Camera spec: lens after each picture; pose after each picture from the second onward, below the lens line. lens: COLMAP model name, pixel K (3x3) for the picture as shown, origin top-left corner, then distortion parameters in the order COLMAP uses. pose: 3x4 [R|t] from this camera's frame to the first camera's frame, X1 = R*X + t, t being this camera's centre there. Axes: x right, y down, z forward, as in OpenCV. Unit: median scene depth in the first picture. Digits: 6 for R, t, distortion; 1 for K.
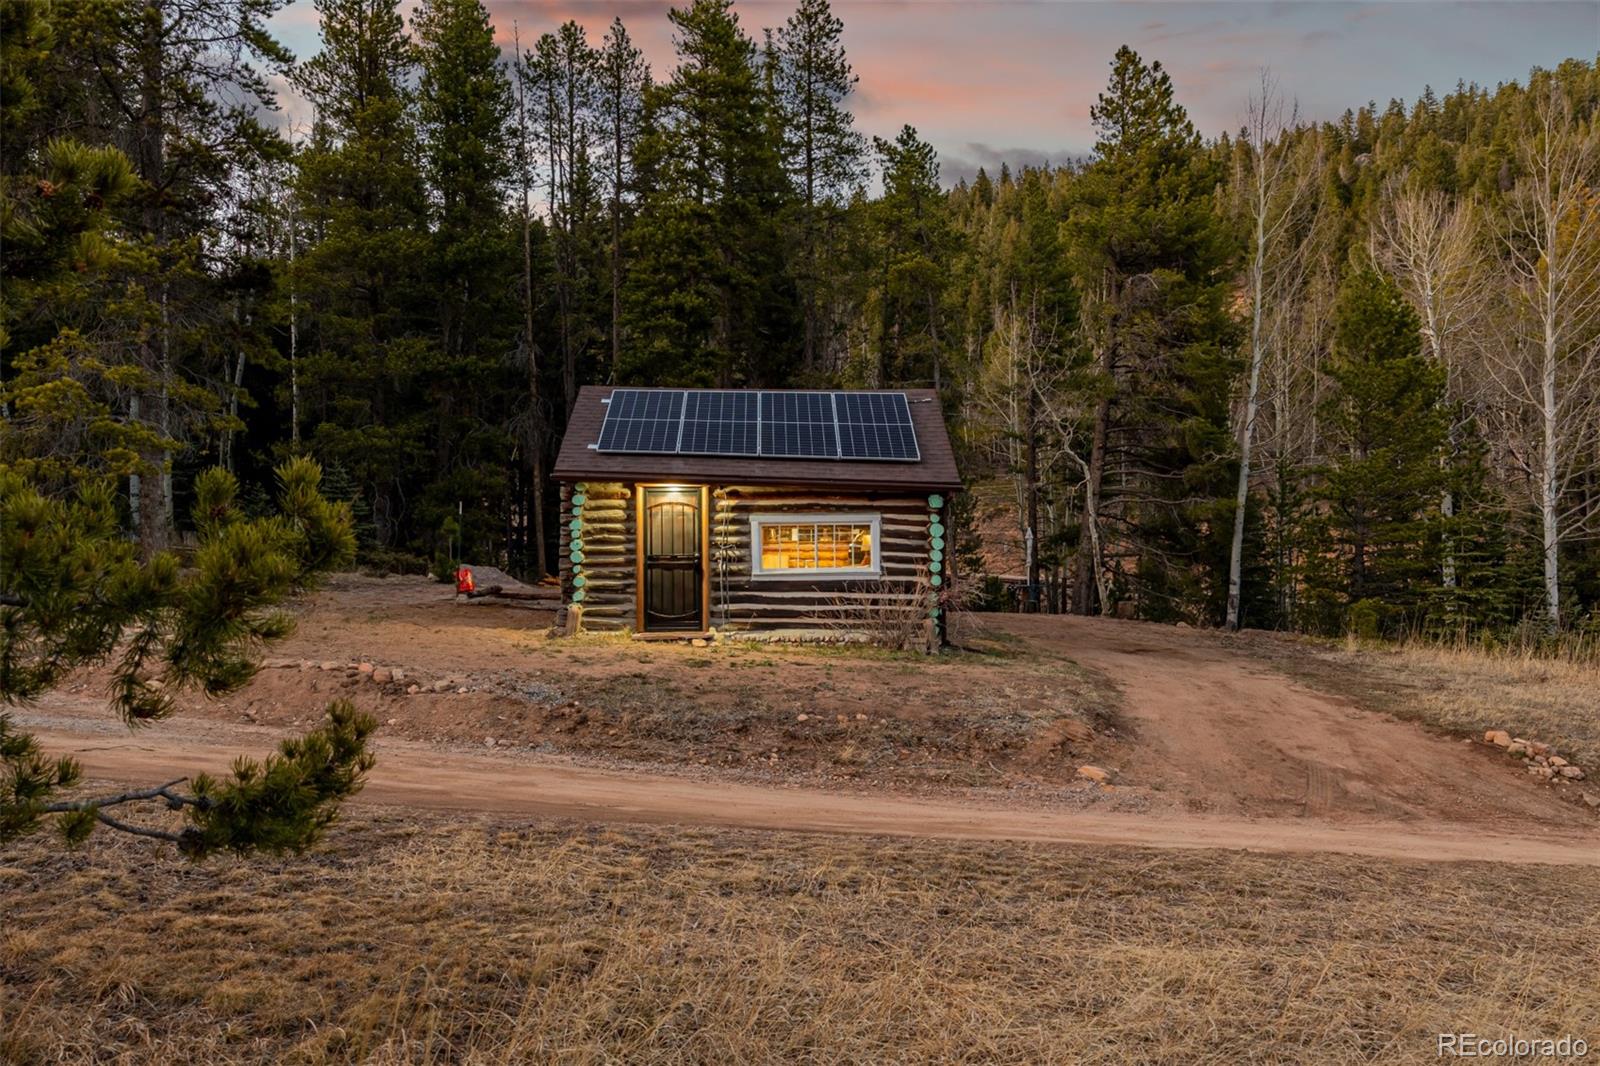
lens RADIAL K [[1249.8, 0, 800.0], [0, 1249.8, 533.0], [0, 0, 1]] dist [-0.010853, -0.000117]
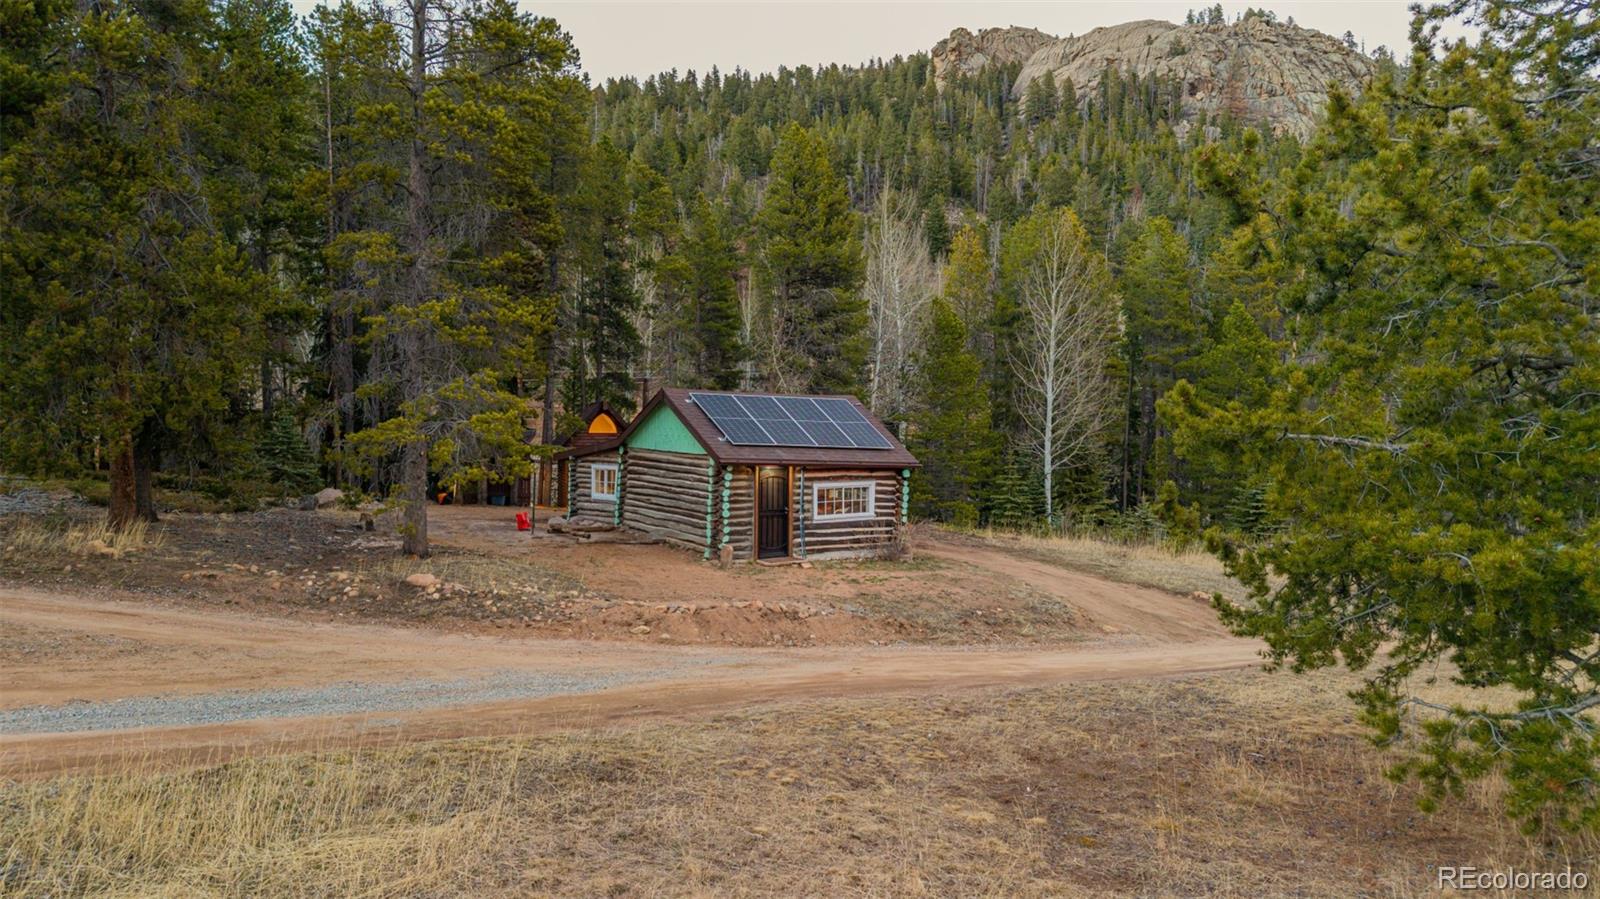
lens RADIAL K [[1057.4, 0, 800.0], [0, 1057.4, 449.5], [0, 0, 1]] dist [0.042524, -0.134587]
pose [[0.835601, -0.000679, 0.549336, -0.803748], [-0.027881, 0.998658, 0.043644, -0.116402], [-0.548628, -0.051785, 0.834461, -0.126416]]
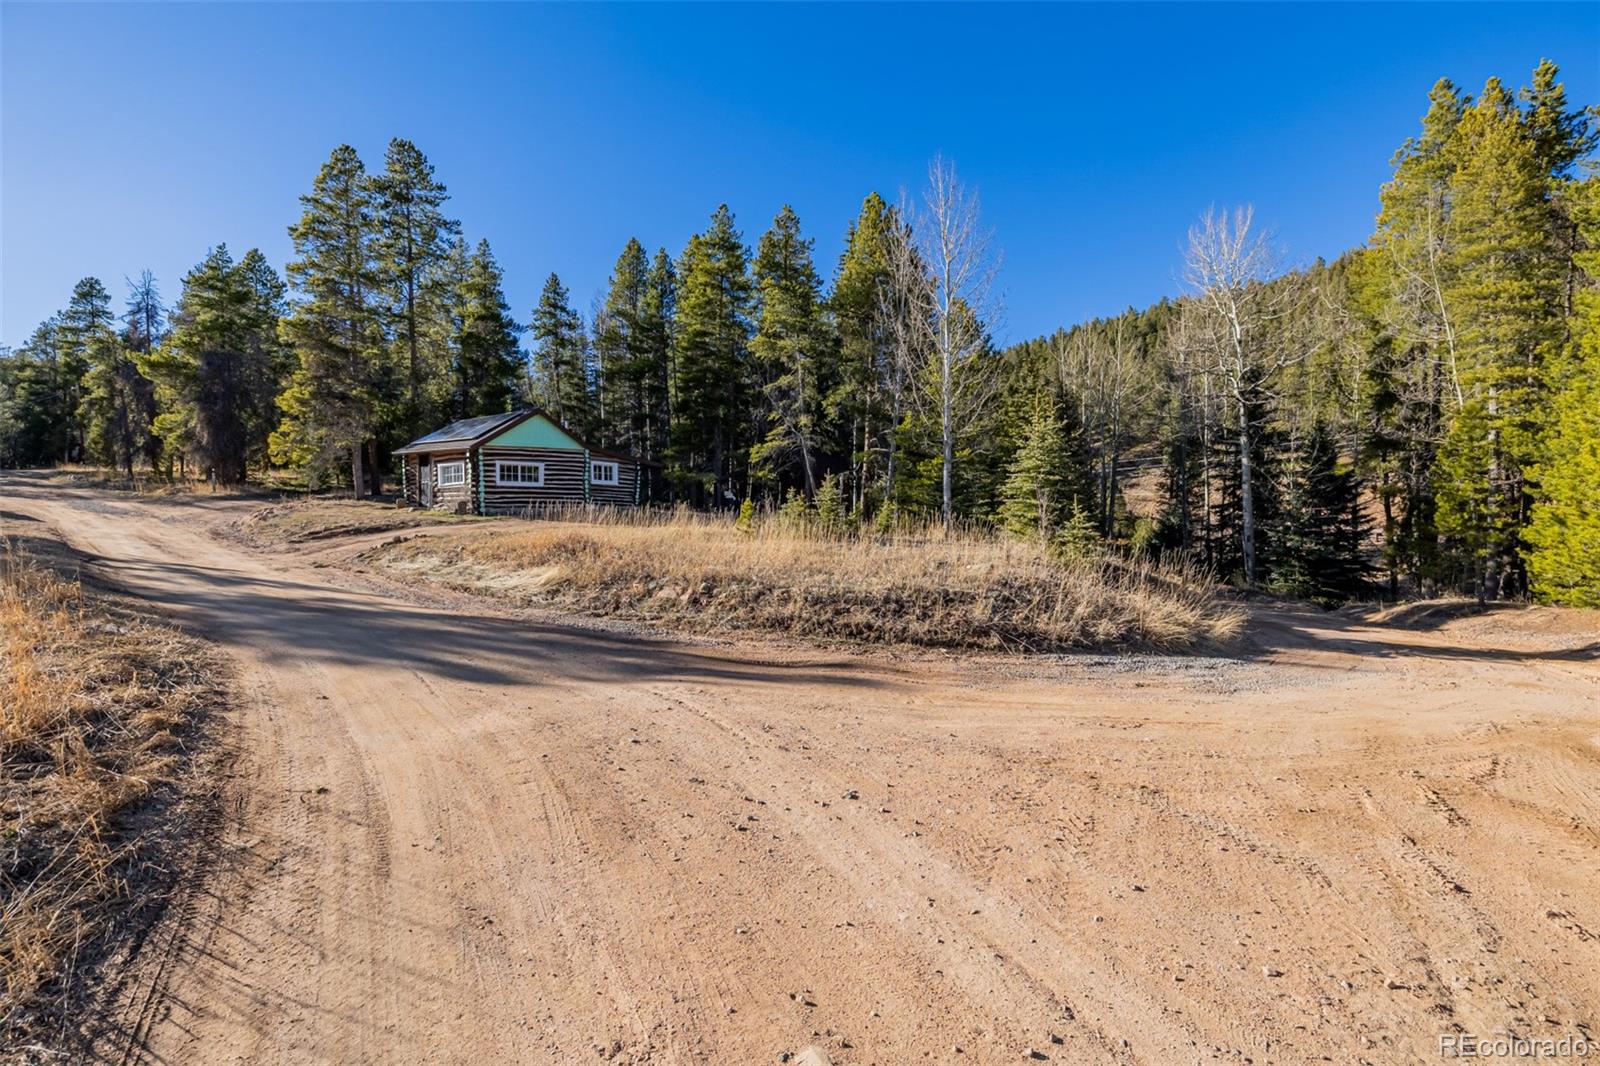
lens RADIAL K [[687.0, 0, 794.3], [0, 687.0, 525.5], [0, 0, 1]] dist [0.003616, 0.000525]
pose [[0.778224, 0.000994, -0.627986, 1.464642], [0.014012, 0.999722, 0.018946, 0.099533], [0.627831, -0.023543, 0.777994, 0.337010]]
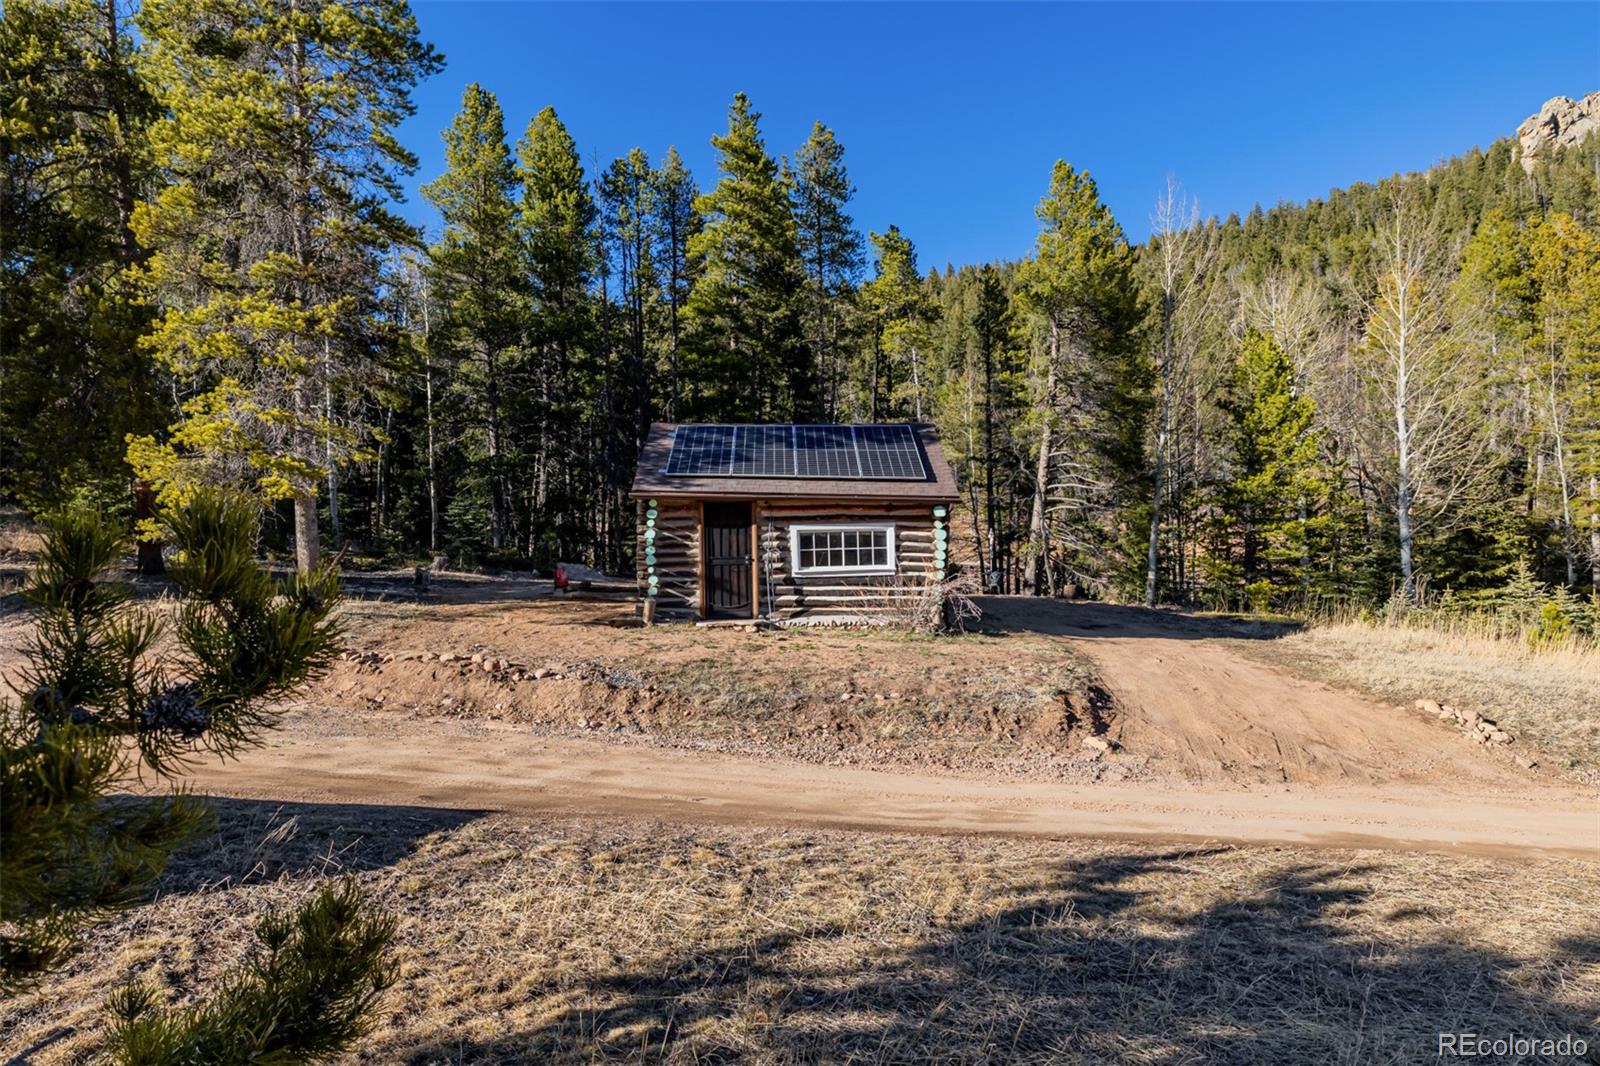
lens RADIAL K [[900.7, 0, 810.8], [0, 900.7, 531.6], [0, 0, 1]] dist [0.001802, -0.003456]
pose [[0.999900, -0.012502, 0.006678, -0.025437], [0.012502, 0.999922, 0.000039, -0.007058], [-0.006678, 0.000044, 0.999978, 0.103587]]
